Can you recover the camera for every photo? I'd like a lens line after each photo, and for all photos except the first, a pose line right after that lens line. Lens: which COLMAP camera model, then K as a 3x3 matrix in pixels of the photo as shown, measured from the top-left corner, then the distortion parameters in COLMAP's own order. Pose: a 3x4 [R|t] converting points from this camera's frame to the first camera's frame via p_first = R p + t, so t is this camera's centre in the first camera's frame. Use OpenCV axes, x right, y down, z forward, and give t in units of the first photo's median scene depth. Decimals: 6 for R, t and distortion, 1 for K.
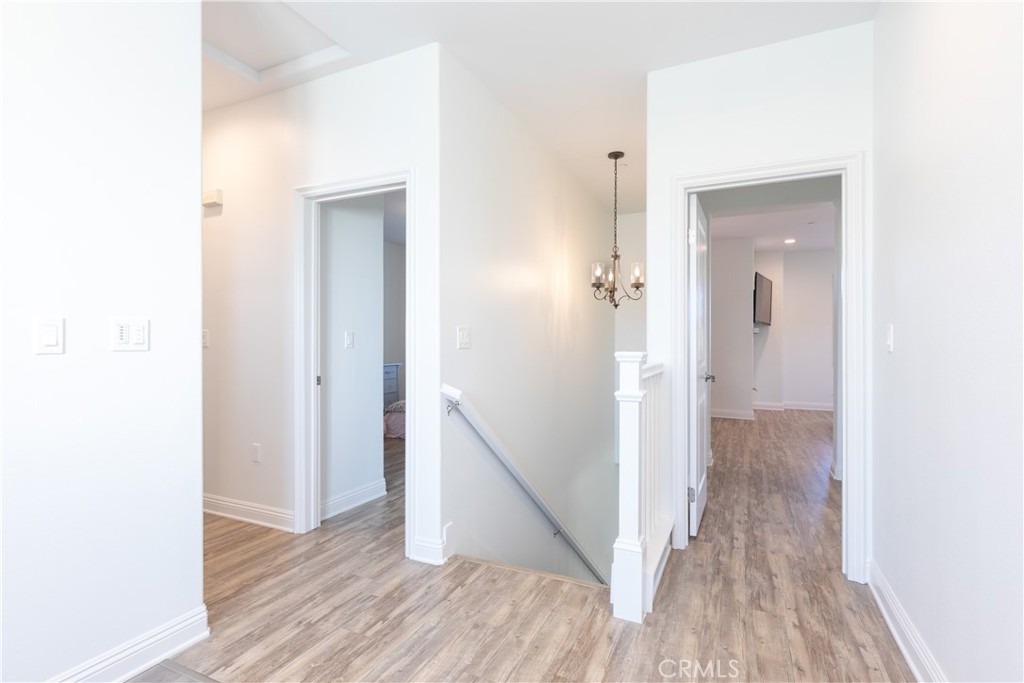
lens RADIAL K [[482.2, 0, 512.0], [0, 482.2, 341.5], [0, 0, 1]] dist [0.000132, -0.001170]
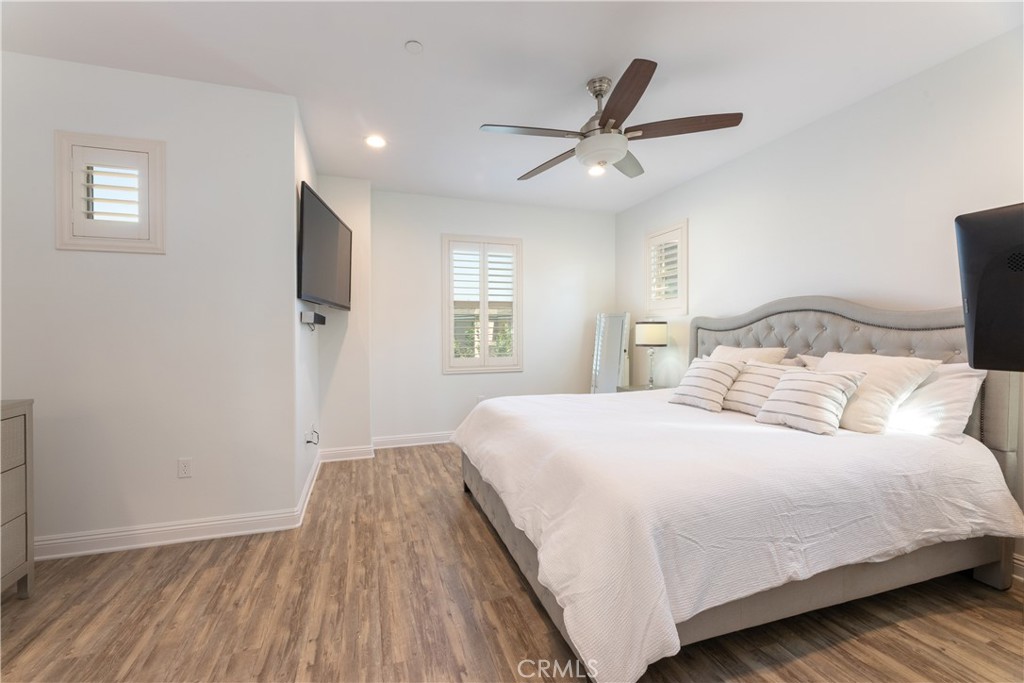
lens RADIAL K [[414.8, 0, 505.7], [0, 414.8, 336.6], [0, 0, 1]] dist [0.000523, 0.000234]
pose [[0.710878, -0.010697, 0.703234, 0.368016], [0.000767, 0.999896, 0.014434, -0.010452], [-0.703315, -0.009721, 0.710812, 0.599577]]
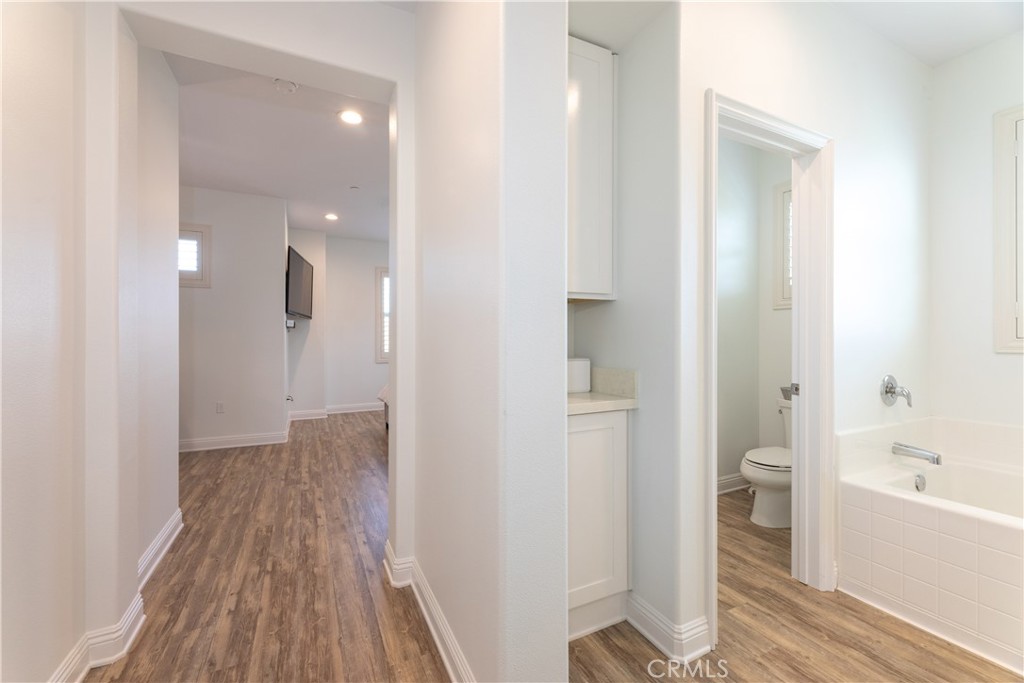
lens RADIAL K [[406.8, 0, 506.7], [0, 406.8, 342.5], [0, 0, 1]] dist [-0.003050, -0.000094]
pose [[0.613066, -0.006359, 0.790006, 0.208403], [-0.003742, 0.999933, 0.010953, -0.000809], [-0.790023, -0.009671, 0.613001, 0.334485]]
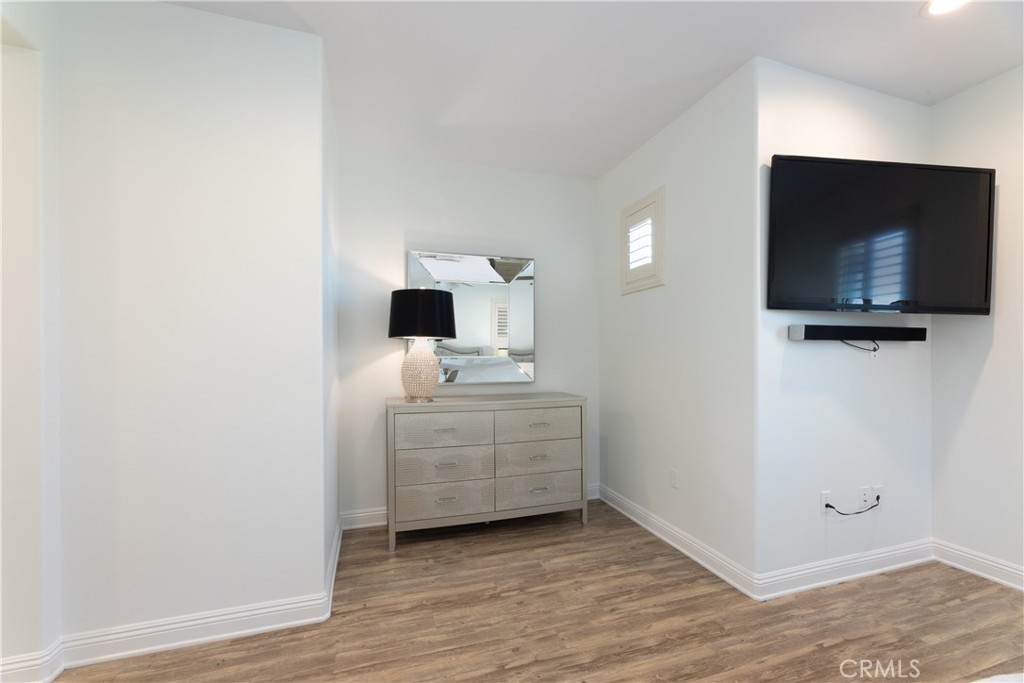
lens RADIAL K [[411.3, 0, 491.5], [0, 411.3, 358.1], [0, 0, 1]] dist [0.000129, 0.000039]
pose [[0.688233, 0.003265, -0.725482, 0.570640], [0.006657, 0.999919, 0.010815, -0.010070], [0.725459, -0.012273, 0.688156, 0.656540]]
